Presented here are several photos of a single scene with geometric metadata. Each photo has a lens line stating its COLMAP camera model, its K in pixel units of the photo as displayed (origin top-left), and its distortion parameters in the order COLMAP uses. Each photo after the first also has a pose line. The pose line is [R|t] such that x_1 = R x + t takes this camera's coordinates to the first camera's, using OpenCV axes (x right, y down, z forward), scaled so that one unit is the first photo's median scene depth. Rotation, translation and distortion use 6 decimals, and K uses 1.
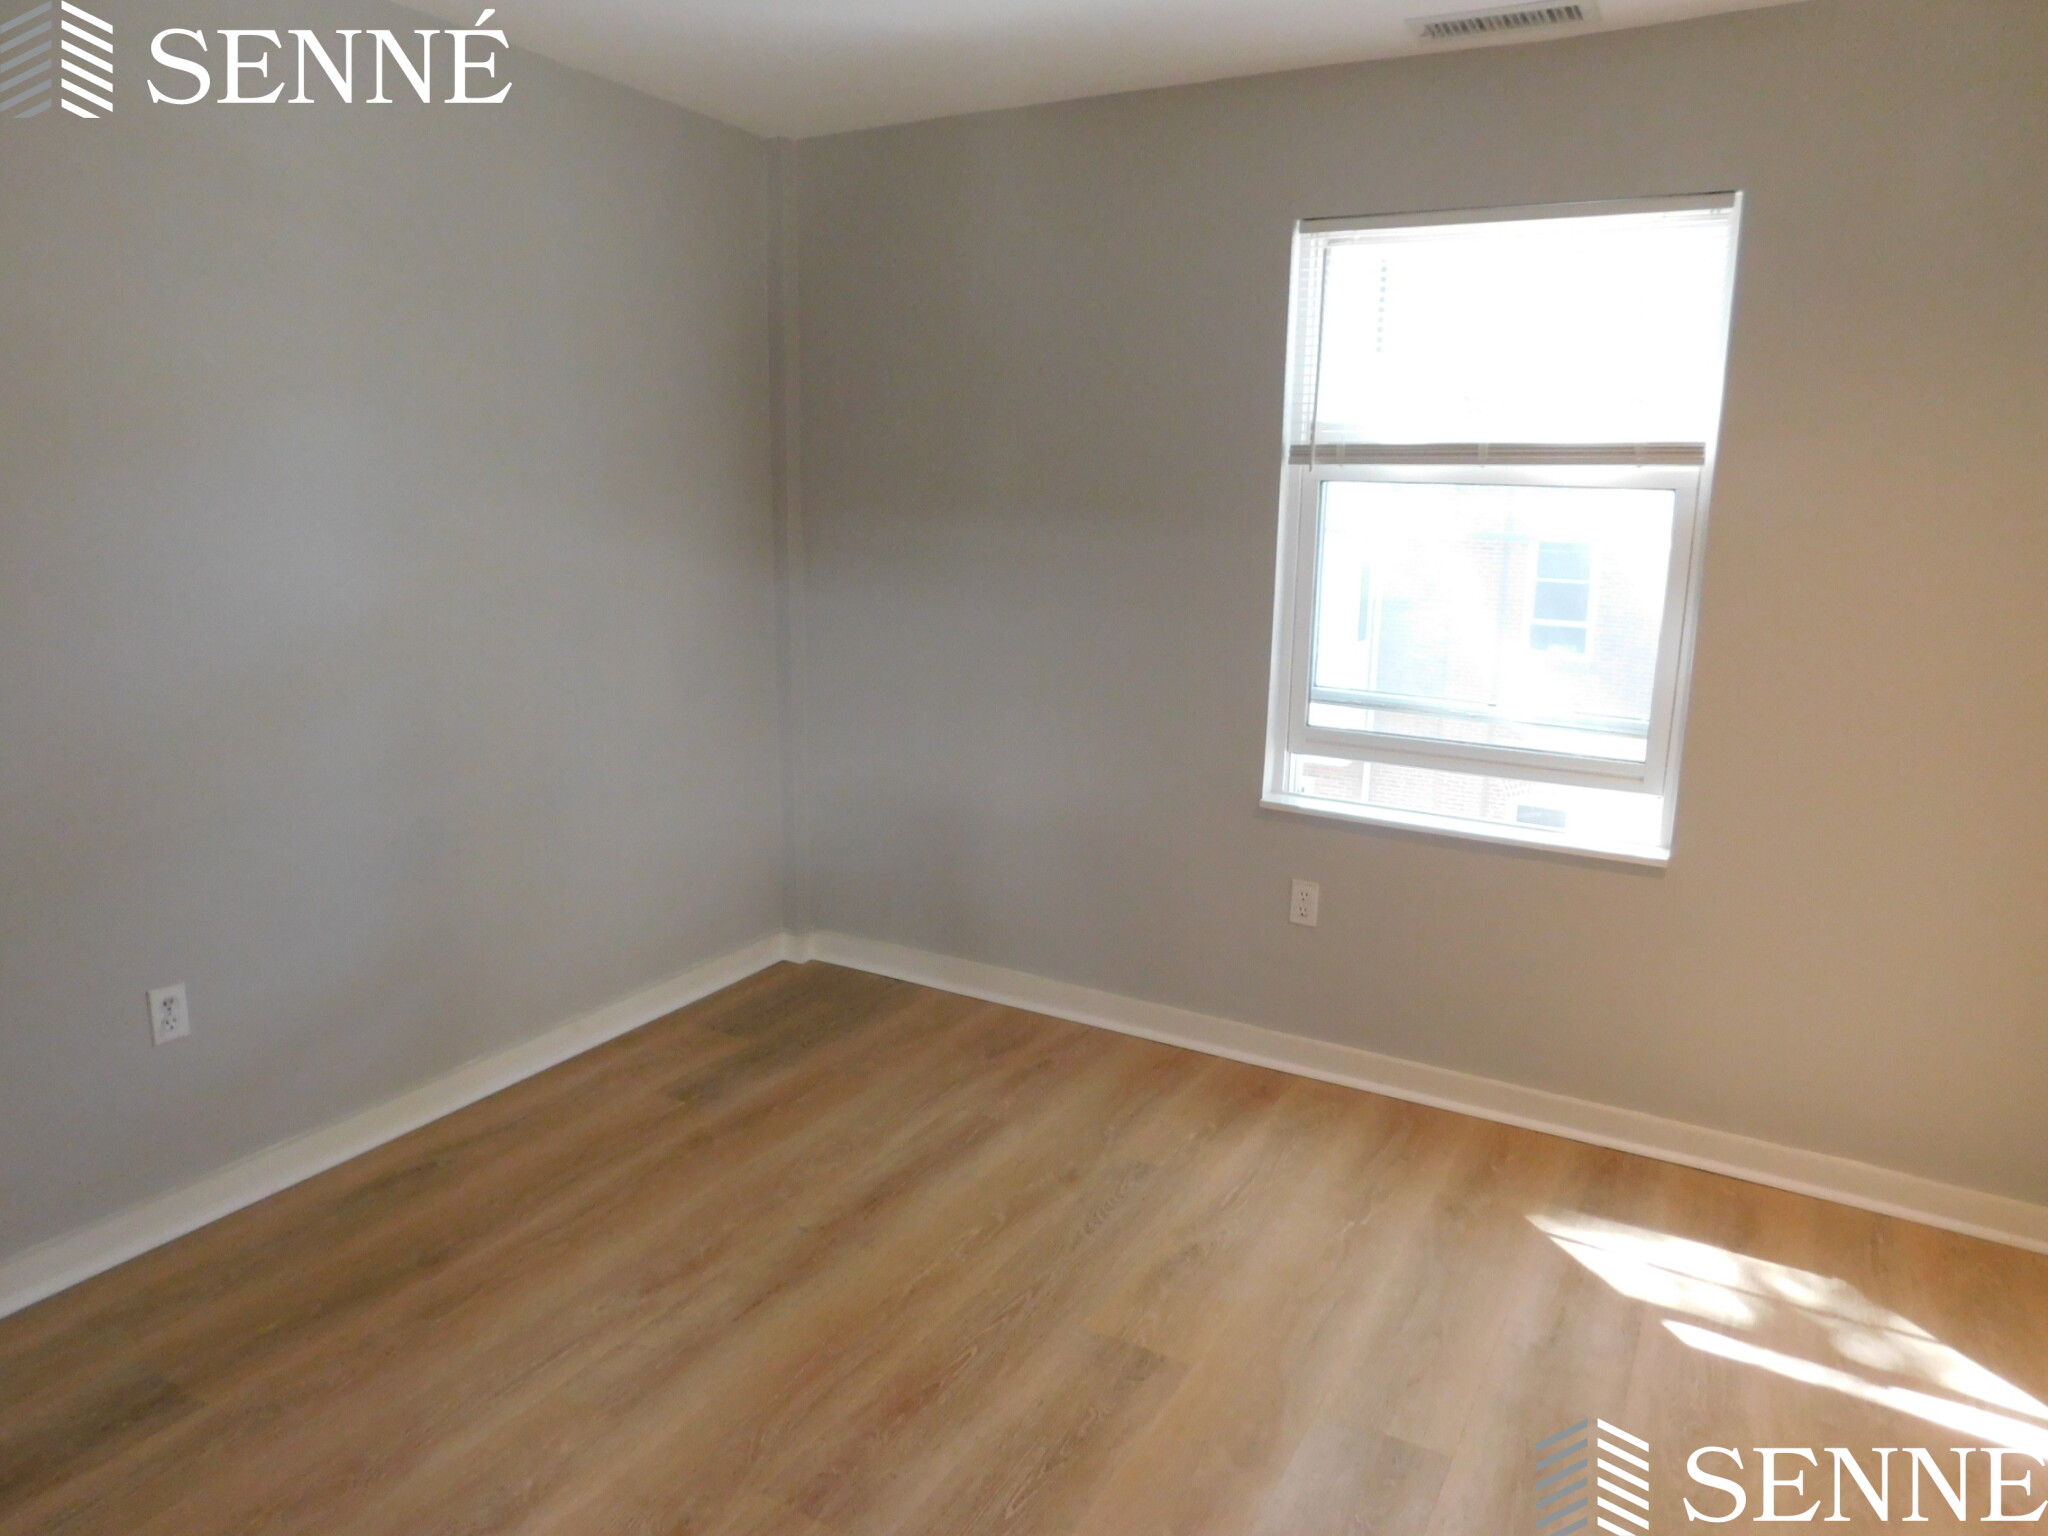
lens RADIAL K [[1474.6, 0, 1024.0], [0, 1474.6, 768.0], [0, 0, 1]] dist [0.003258, 0.003450]
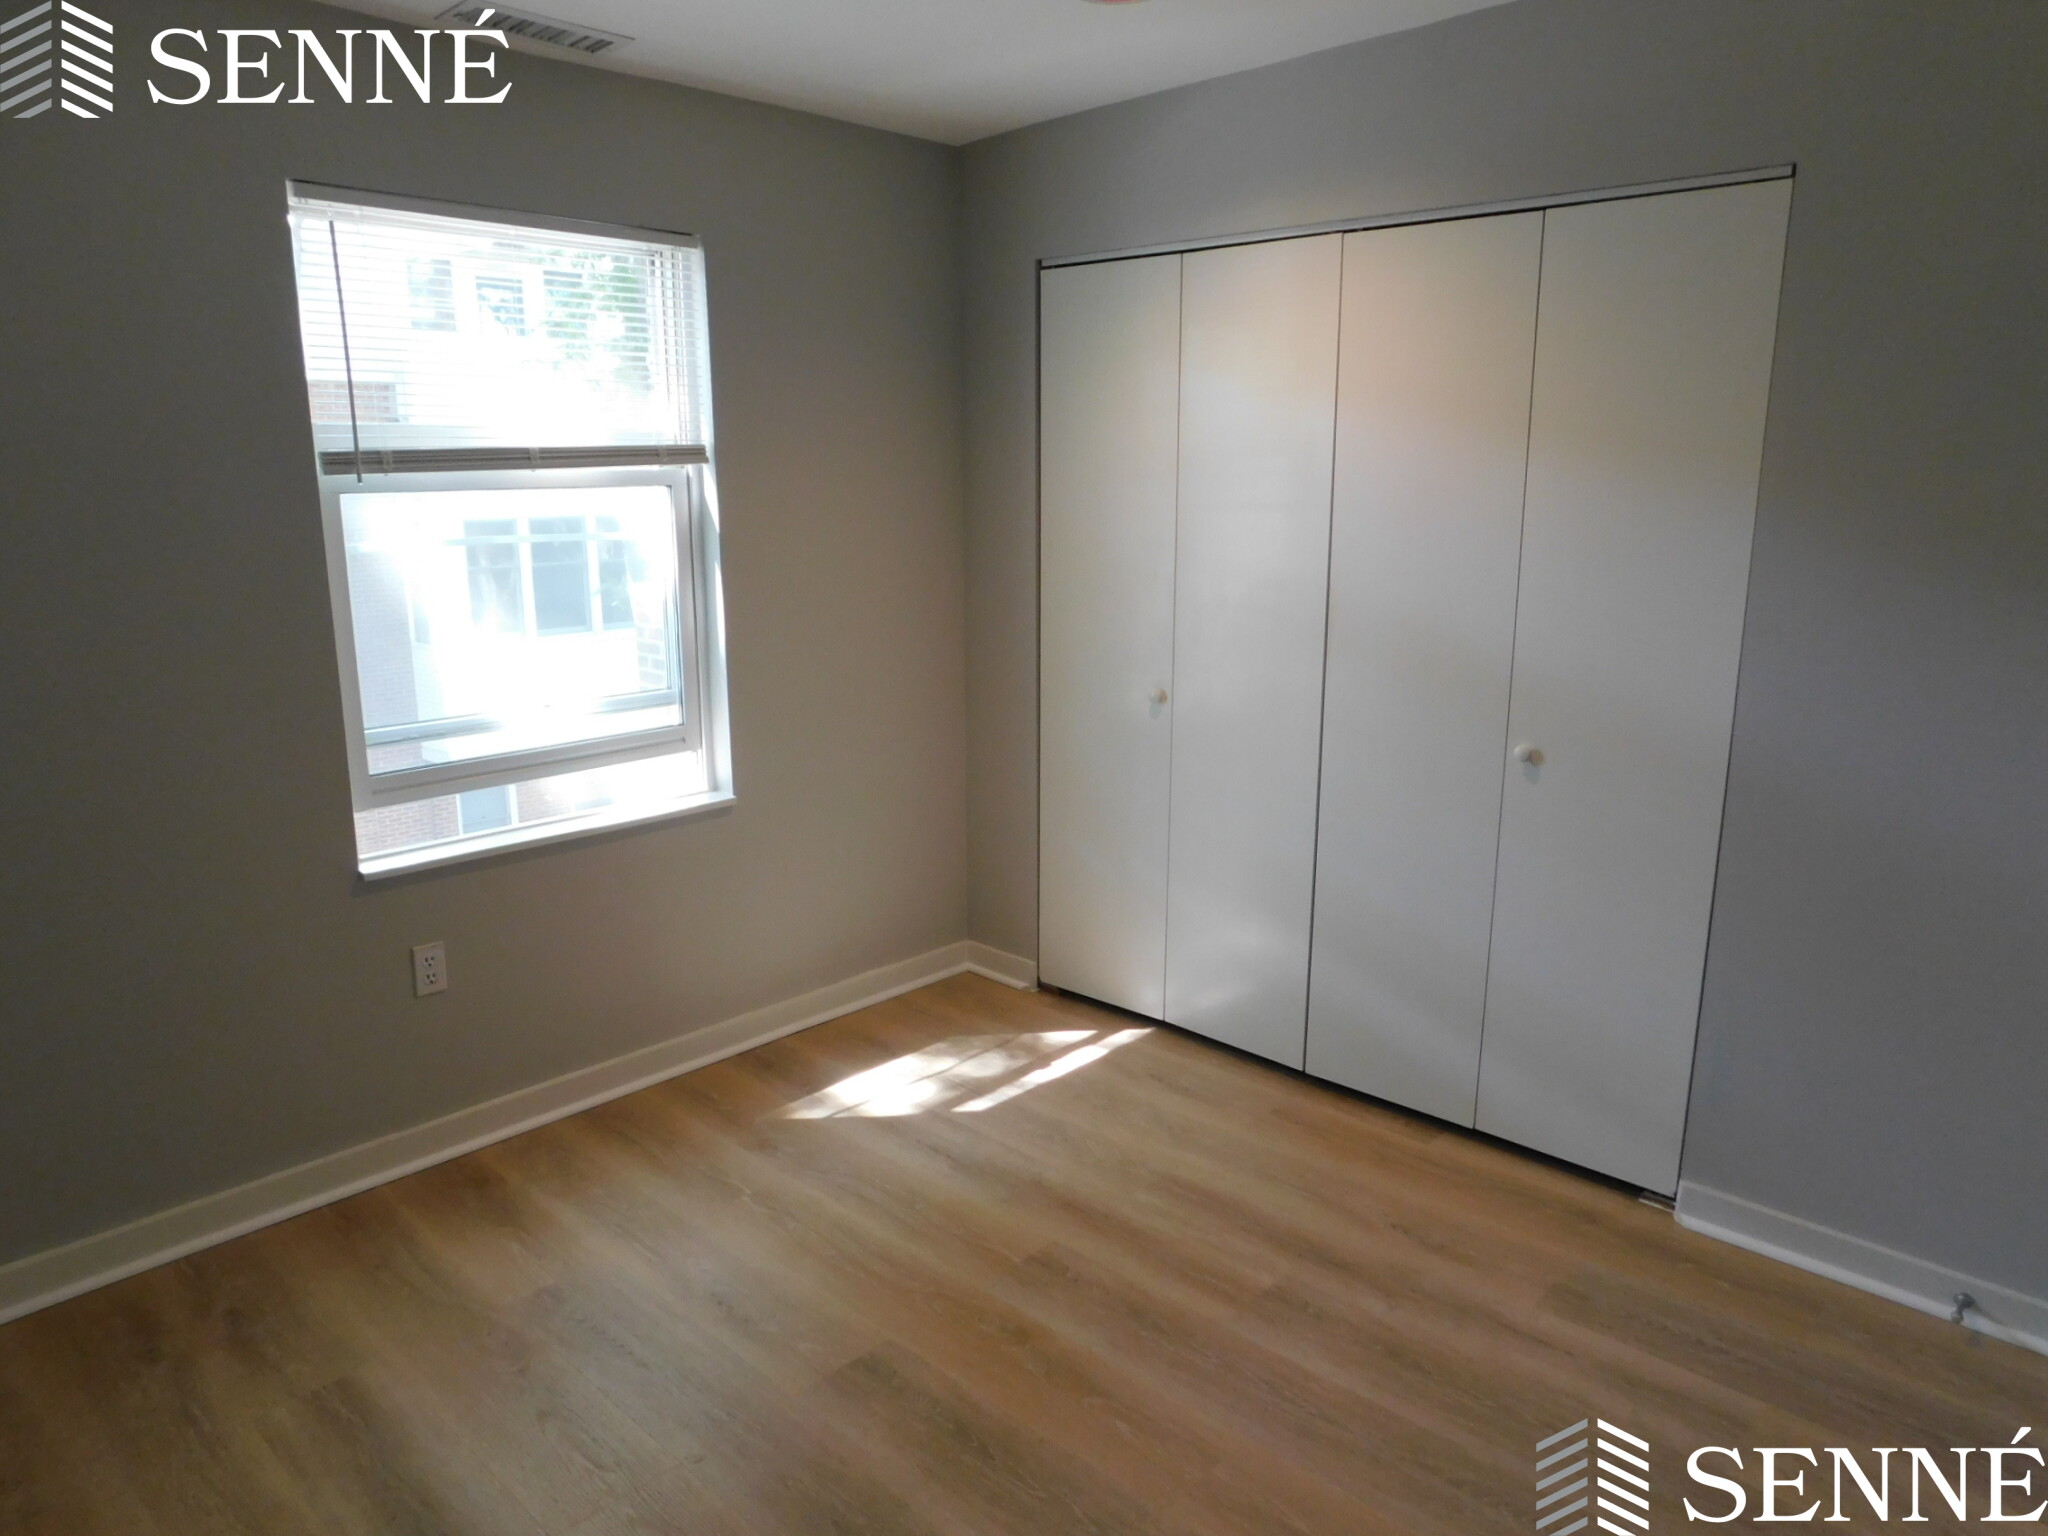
lens RADIAL K [[1378.7, 0, 1024.0], [0, 1378.7, 768.0], [0, 0, 1]] dist [-0.010161, 0.002167]
pose [[0.222775, -0.225136, 0.948517, -0.543549], [0.219072, 0.959644, 0.176325, -0.102273], [-0.949936, 0.168513, 0.263105, 0.471042]]
